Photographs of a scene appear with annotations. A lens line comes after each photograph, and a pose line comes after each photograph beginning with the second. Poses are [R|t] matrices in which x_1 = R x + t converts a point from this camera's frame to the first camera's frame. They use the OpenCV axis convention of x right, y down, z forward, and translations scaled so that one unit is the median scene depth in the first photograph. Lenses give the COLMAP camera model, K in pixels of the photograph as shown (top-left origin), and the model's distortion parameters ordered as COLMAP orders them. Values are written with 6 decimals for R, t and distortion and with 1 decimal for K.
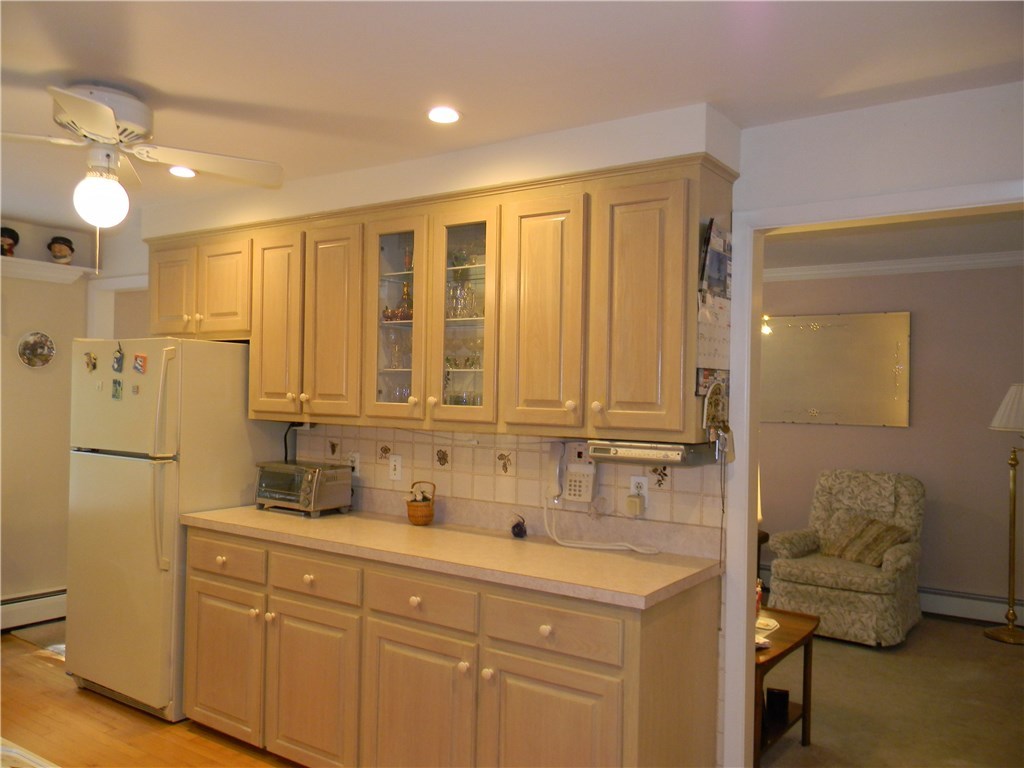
lens RADIAL K [[833.3, 0, 512.0], [0, 833.3, 384.0], [0, 0, 1]] dist [0.029543, -0.045904]
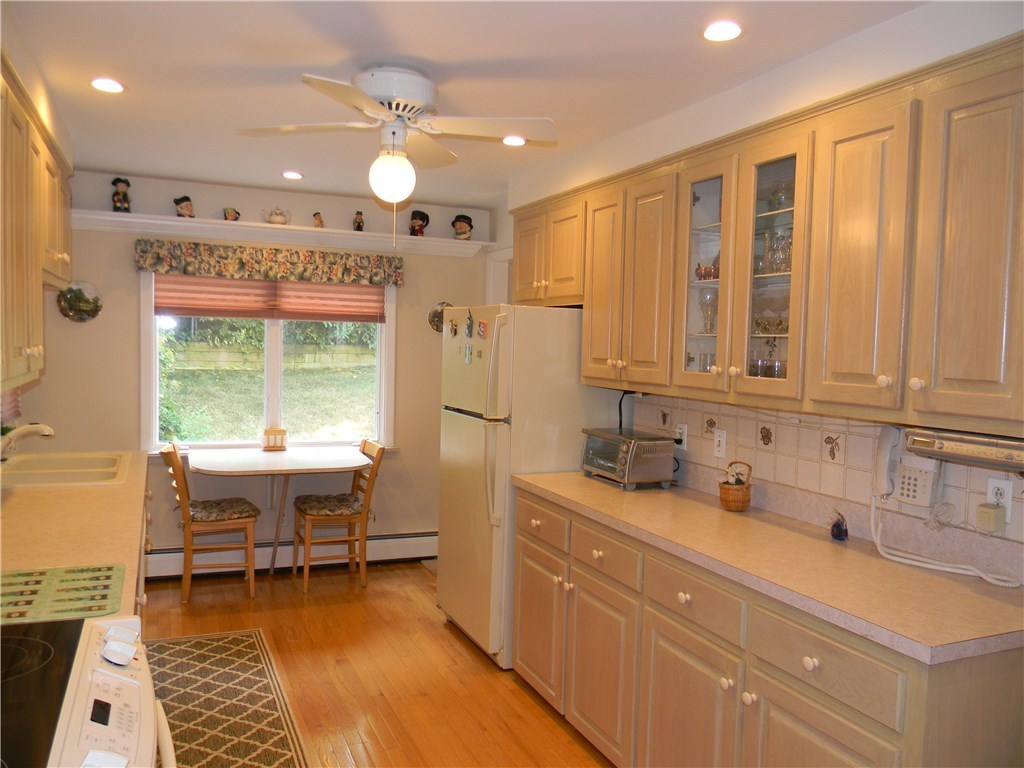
lens RADIAL K [[827.3, 0, 511.3], [0, 827.3, 388.1], [0, 0, 1]] dist [0.005403, -0.013599]
pose [[0.849696, 0.030645, -0.526382, 0.149754], [-0.003863, 0.998645, 0.051903, -0.005562], [0.527259, -0.042068, 0.848663, 0.137888]]
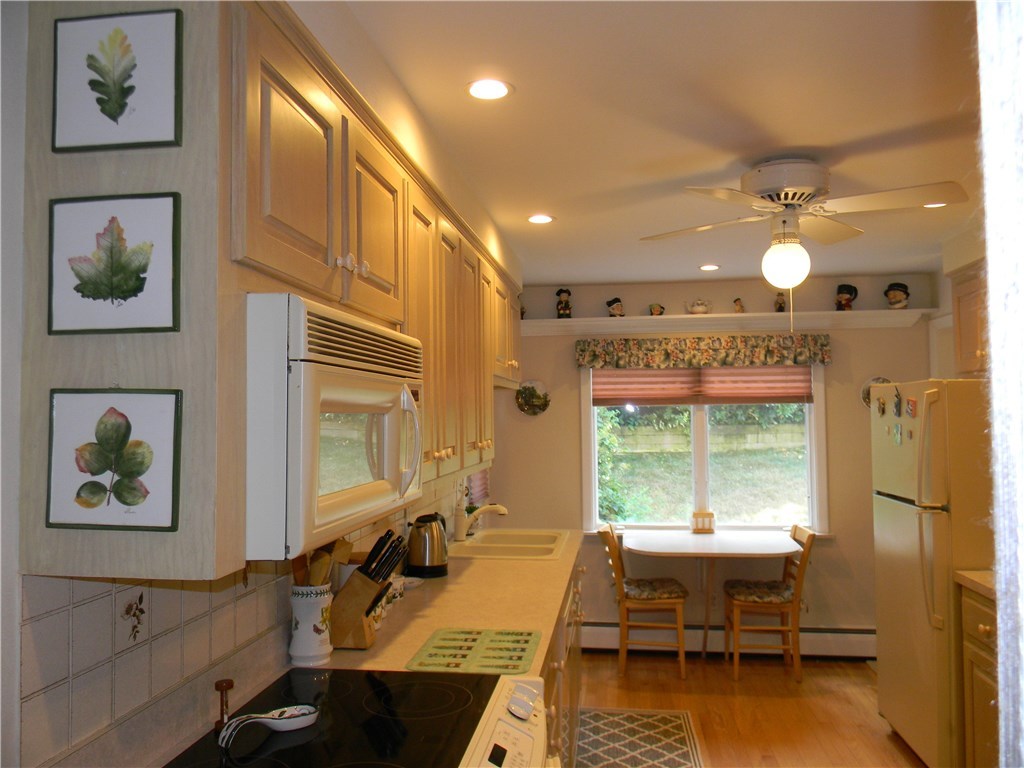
lens RADIAL K [[833.3, 0, 512.0], [0, 833.3, 384.0], [0, 0, 1]] dist [0.029543, -0.045904]
pose [[0.463703, -0.063100, -0.883741, 0.215695], [0.030947, 0.998006, -0.055021, -0.013998], [0.885450, -0.001836, 0.464731, 0.149171]]
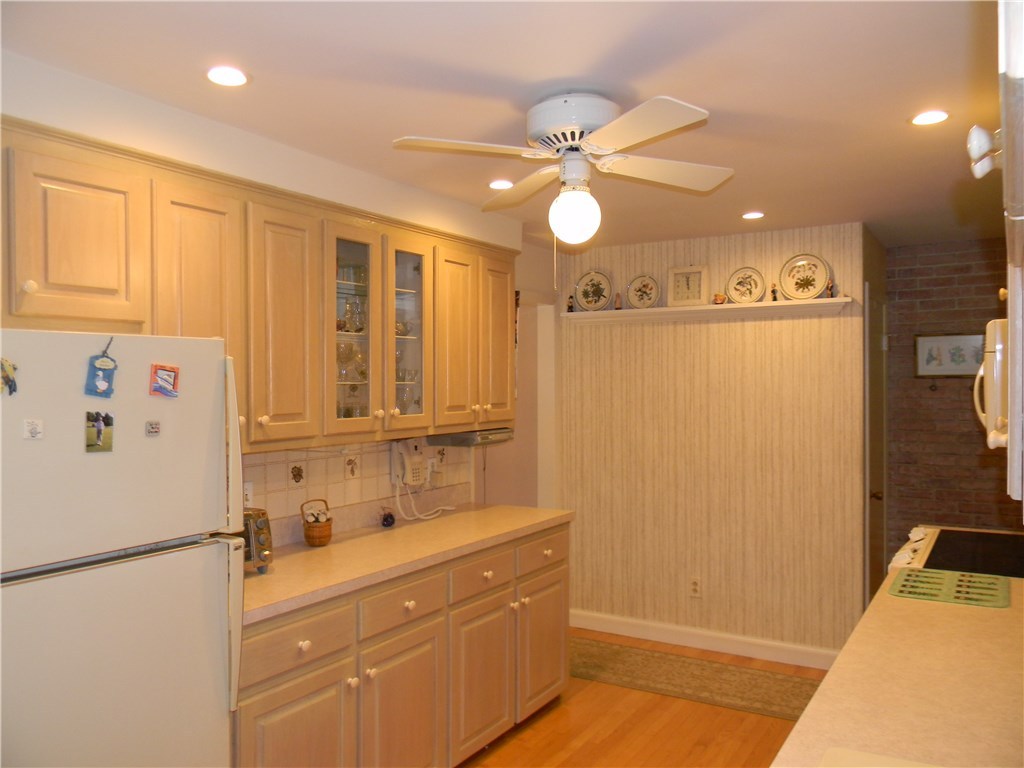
lens RADIAL K [[841.3, 0, 498.9], [0, 841.3, 377.8], [0, 0, 1]] dist [0.013185, -0.001046]
pose [[-0.066520, -0.016500, 0.997649, -1.097961], [-0.006313, 0.999850, 0.016115, -0.039609], [-0.997765, -0.005226, -0.066614, 0.876421]]
